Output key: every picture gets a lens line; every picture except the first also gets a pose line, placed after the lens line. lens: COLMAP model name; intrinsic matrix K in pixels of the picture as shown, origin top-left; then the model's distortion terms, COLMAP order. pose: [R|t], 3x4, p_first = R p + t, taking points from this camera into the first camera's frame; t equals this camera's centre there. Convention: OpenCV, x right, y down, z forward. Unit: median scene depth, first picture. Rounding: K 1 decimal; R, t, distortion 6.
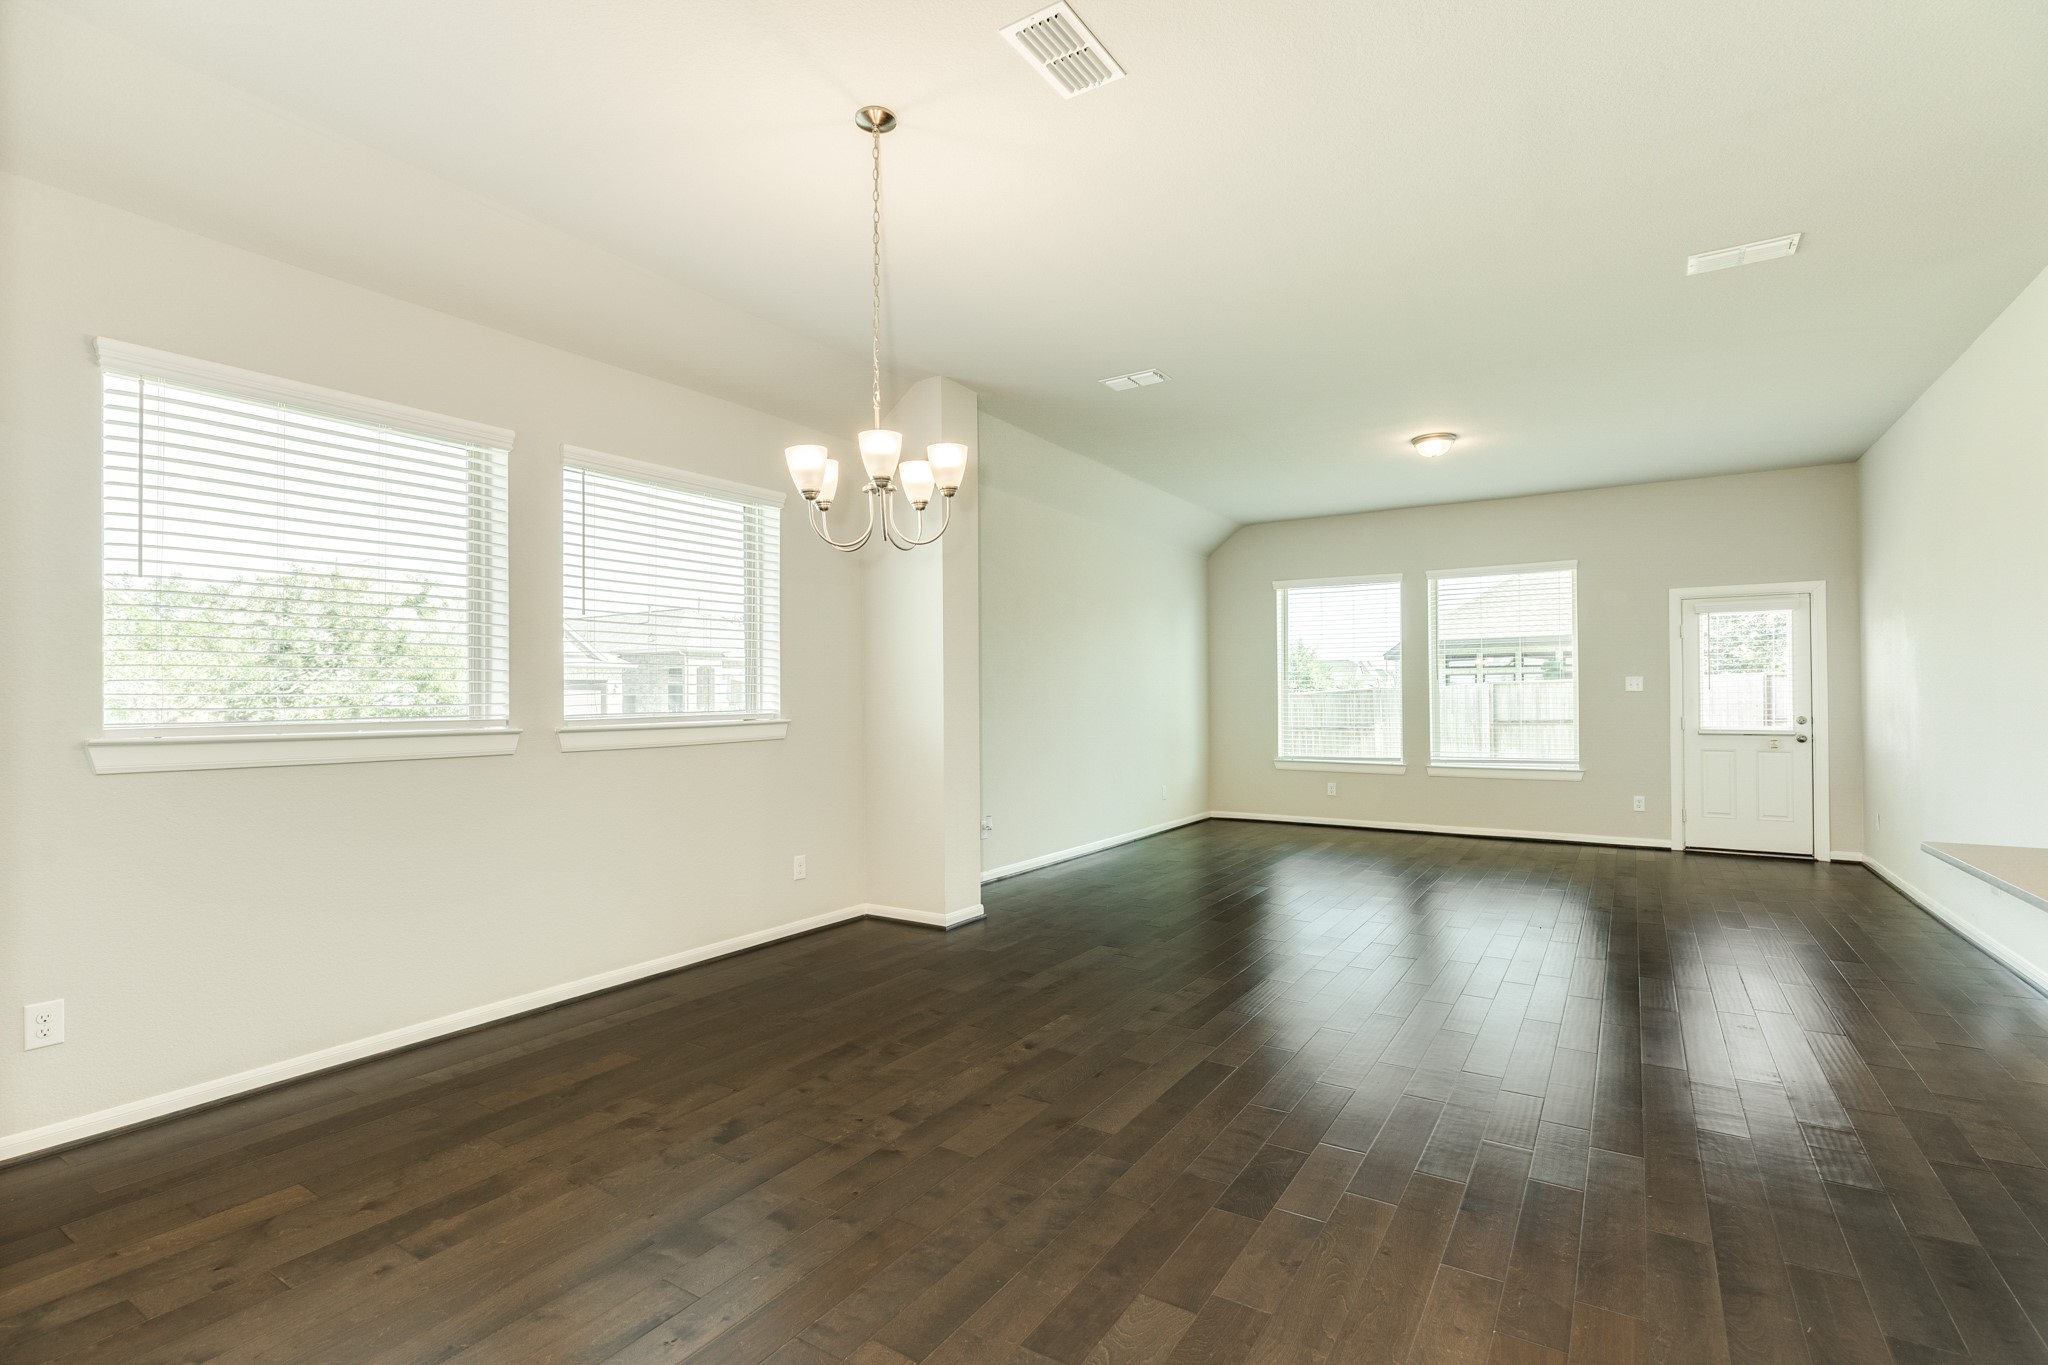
lens RADIAL K [[952.4, 0, 1020.8], [0, 952.4, 691.0], [0, 0, 1]] dist [-0.002954, -0.000362]
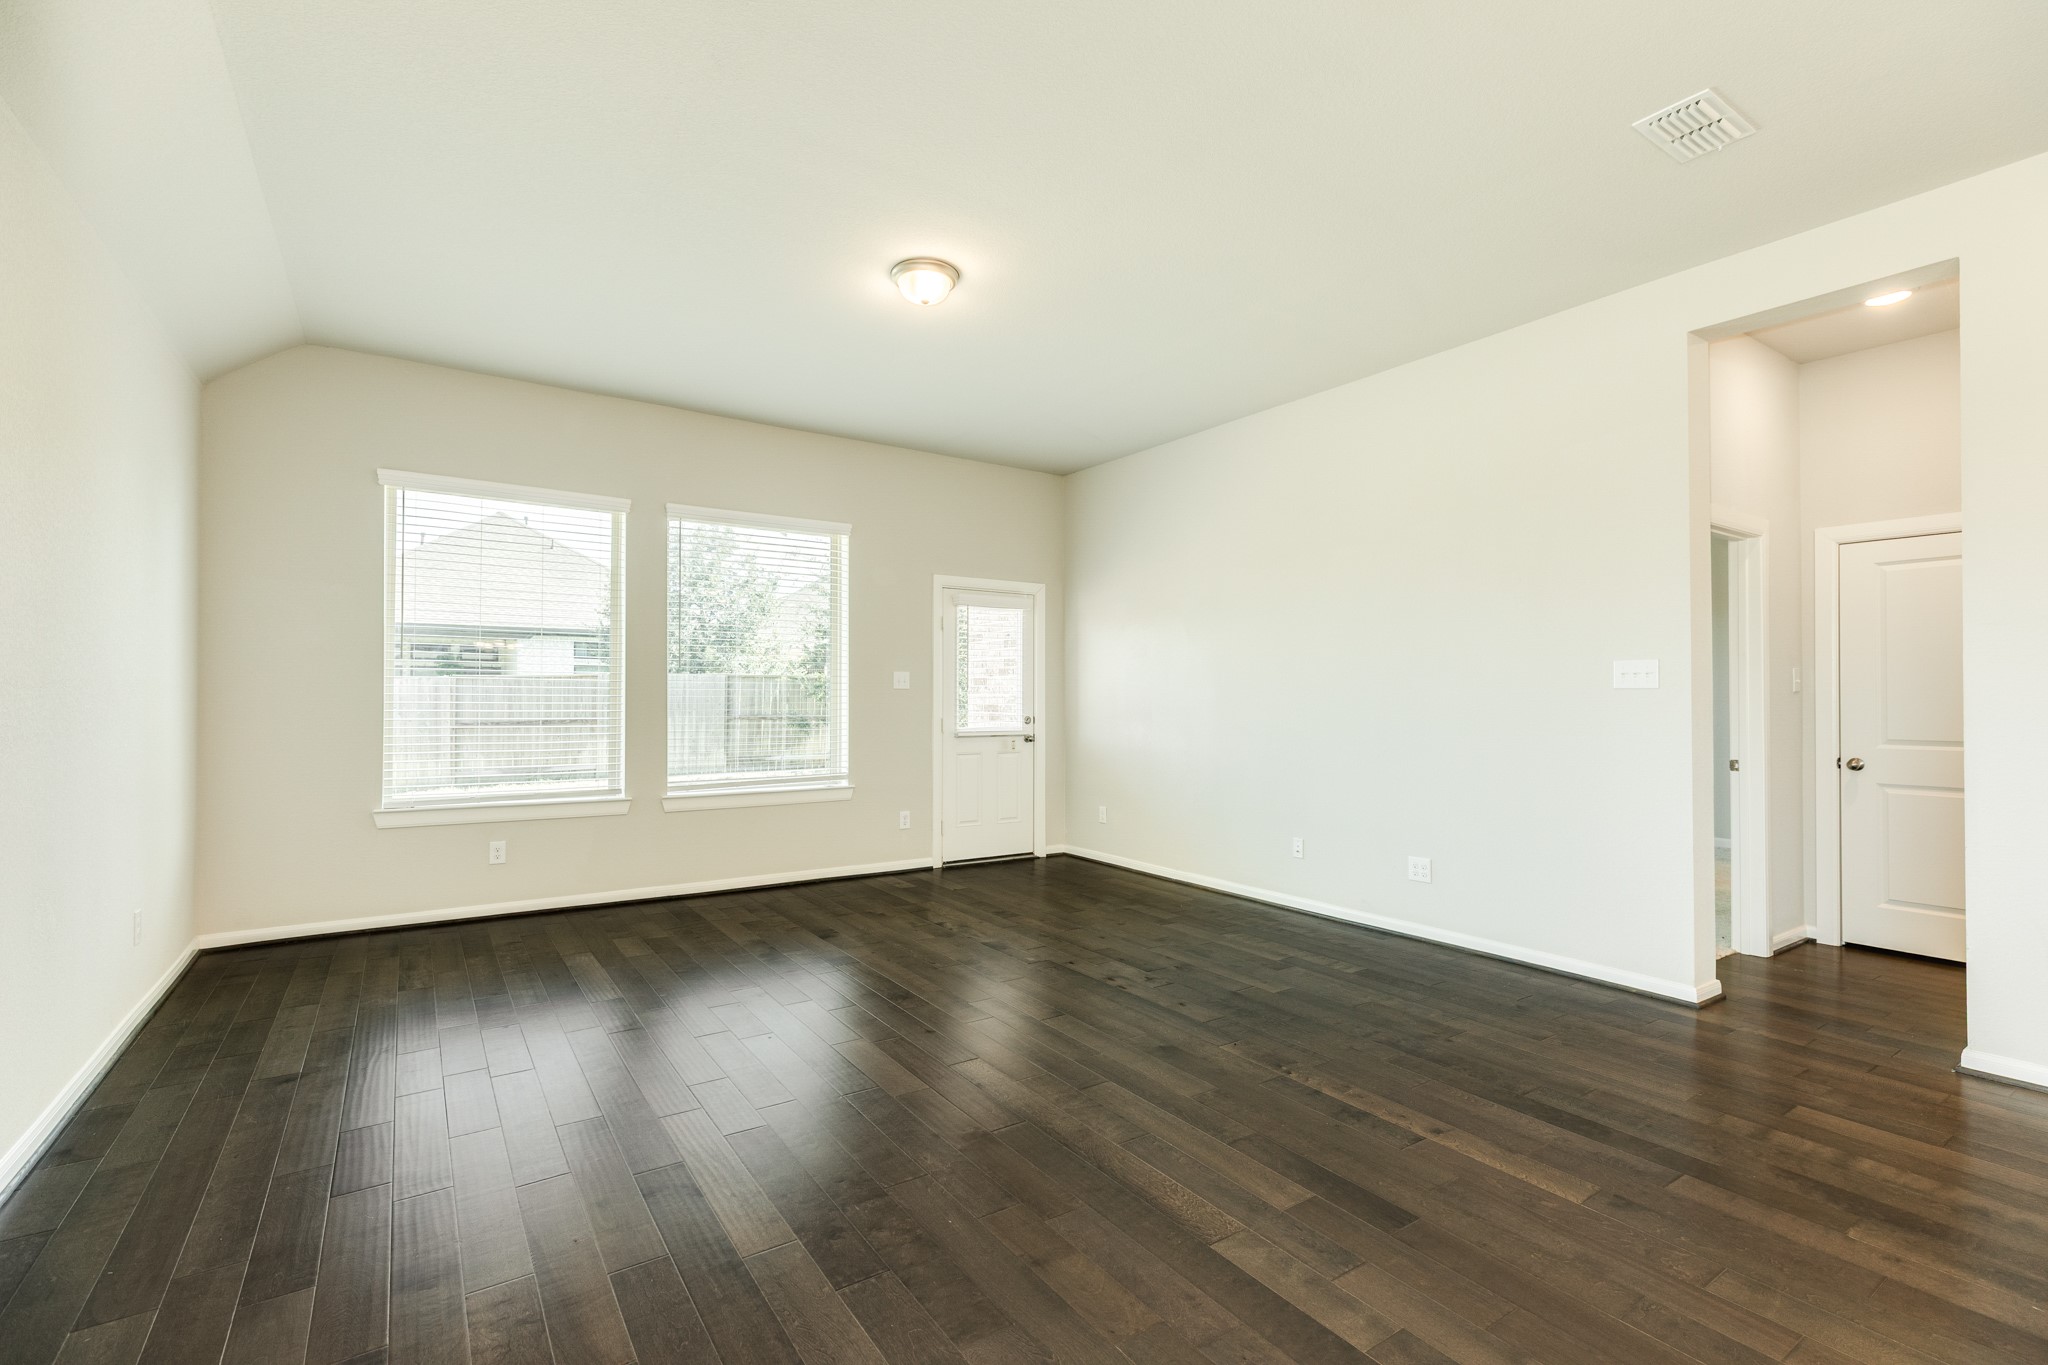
lens RADIAL K [[912.0, 0, 1021.5], [0, 912.0, 688.0], [0, 0, 1]] dist [0.005566, 0.000435]
pose [[0.394132, 0.014905, 0.918933, -0.073115], [-0.014599, 0.999844, -0.009955, 0.006521], [-0.918938, -0.009492, 0.394288, 0.644977]]
